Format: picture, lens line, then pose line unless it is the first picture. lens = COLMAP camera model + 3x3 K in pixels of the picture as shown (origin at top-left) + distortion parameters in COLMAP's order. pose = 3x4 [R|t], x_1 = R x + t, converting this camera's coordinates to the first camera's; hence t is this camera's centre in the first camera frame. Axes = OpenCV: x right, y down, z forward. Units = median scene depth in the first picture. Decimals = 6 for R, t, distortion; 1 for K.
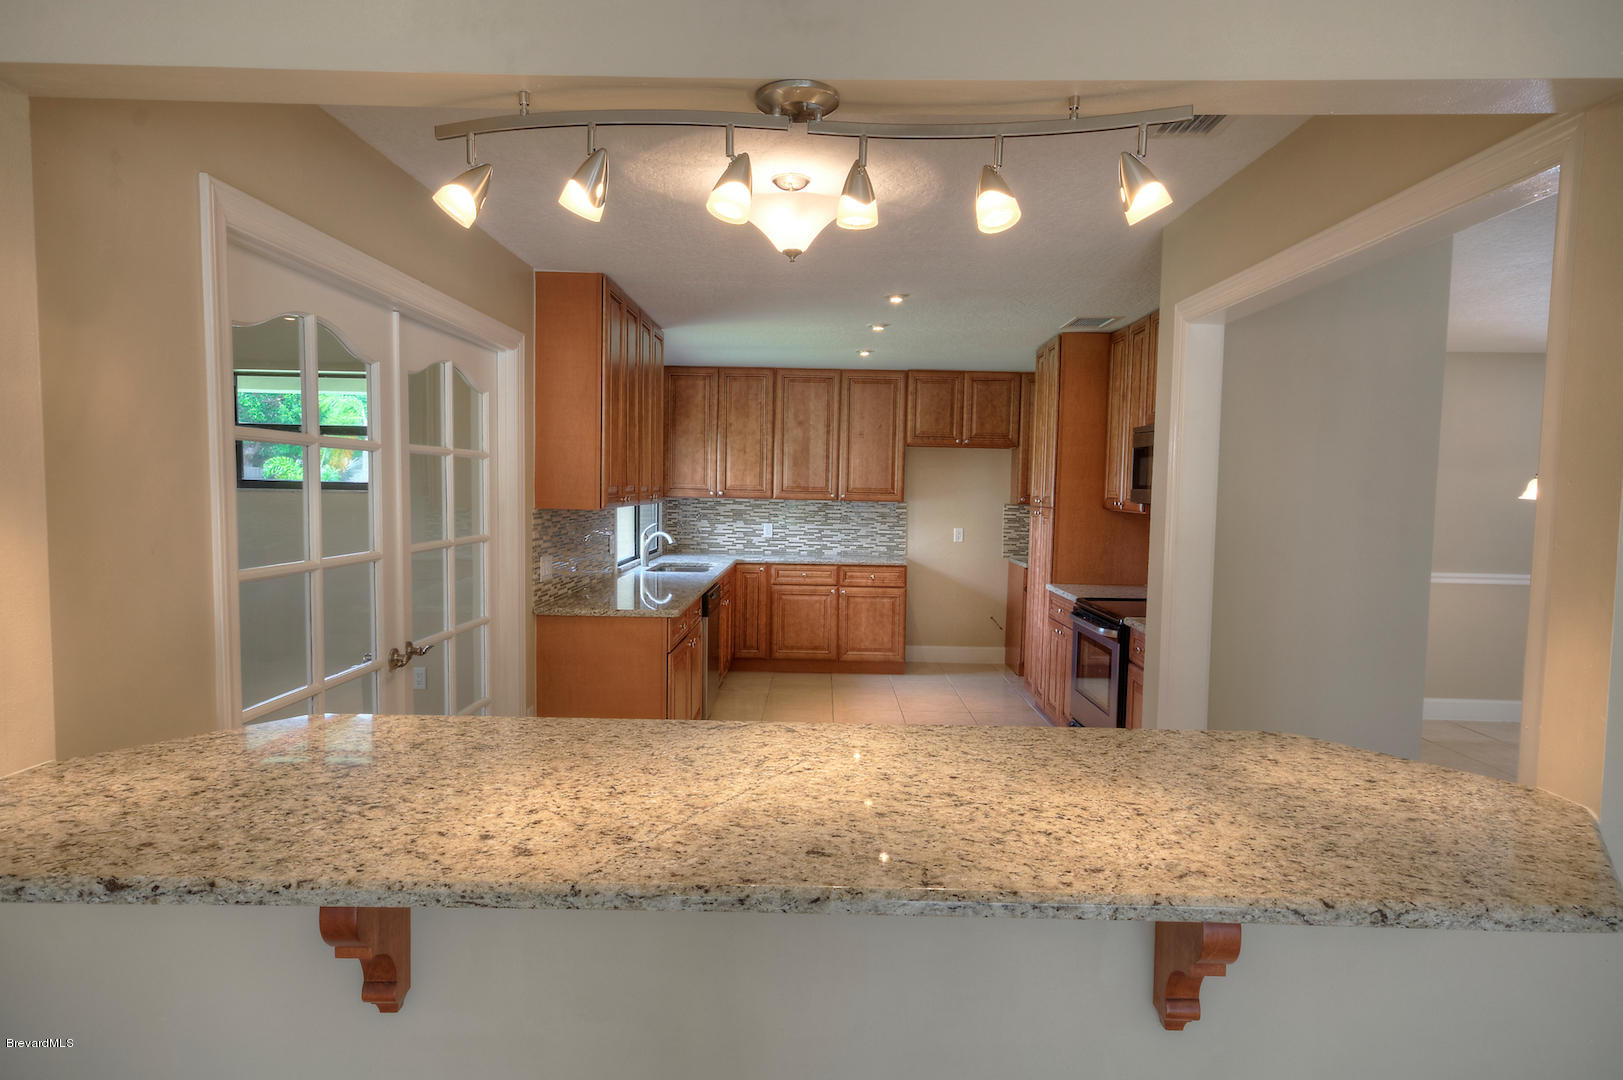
lens RADIAL K [[856.4, 0, 811.5], [0, 856.4, 540.0], [0, 0, 1]] dist [-0.001220, -0.000125]
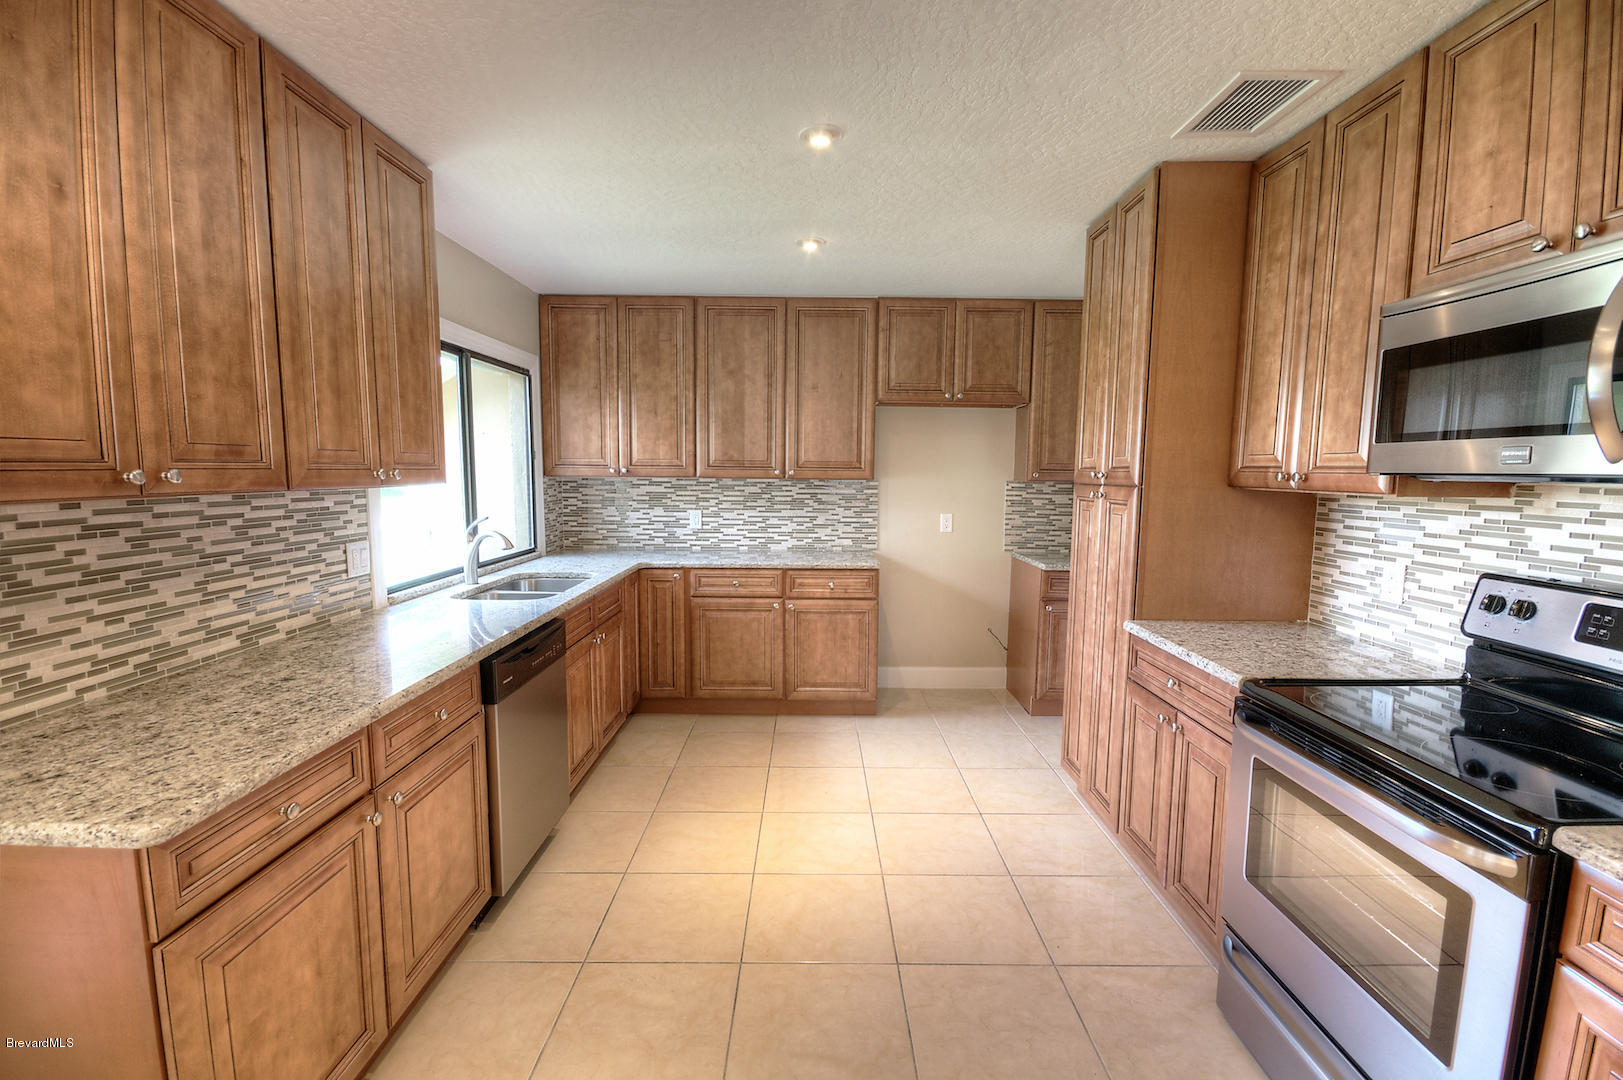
lens RADIAL K [[728.6, 0, 811.5], [0, 728.6, 540.0], [0, 0, 1]] dist [-0.000655, -0.000219]
pose [[0.999742, -0.011353, 0.019672, 0.041413], [0.010657, 0.999326, 0.035129, -0.015532], [-0.020057, -0.034910, 0.999189, 0.376715]]
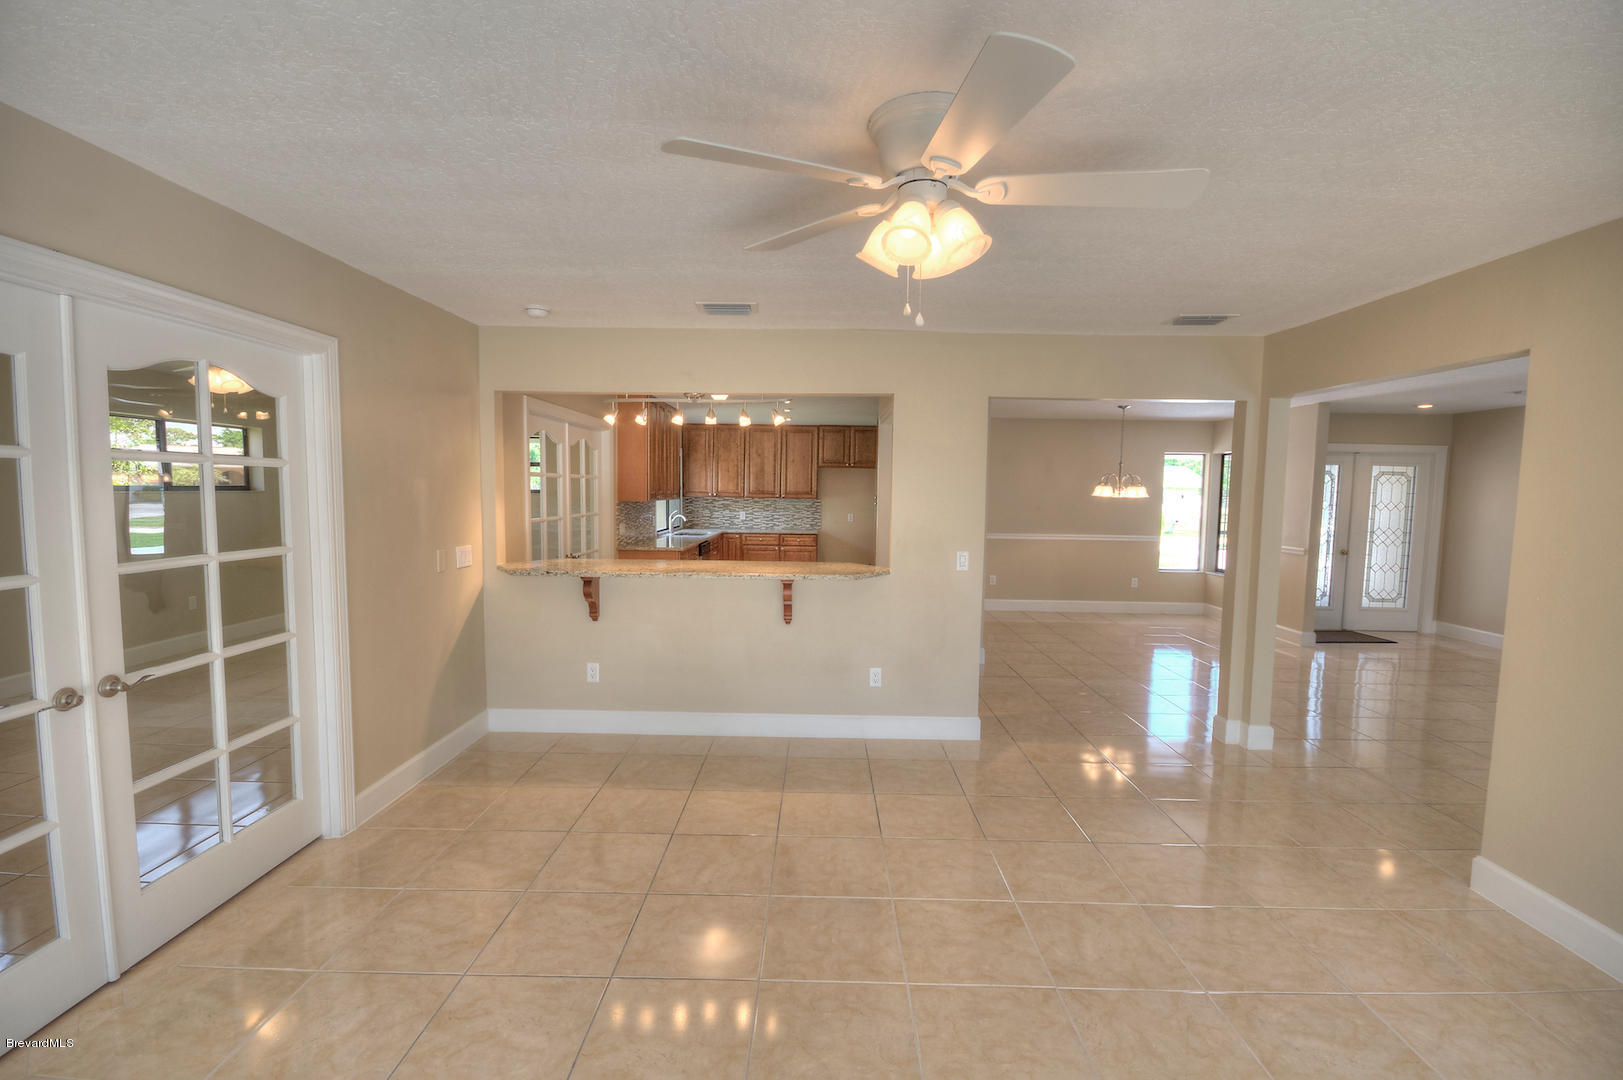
lens RADIAL K [[617.6, 0, 794.0], [0, 617.6, 537.5], [0, 0, 1]] dist [-0.001230, -0.000105]
pose [[0.999933, -0.003162, -0.011134, 0.073233], [0.003314, 0.999901, 0.013687, 0.018372], [0.011089, -0.013723, 0.999844, -0.289212]]
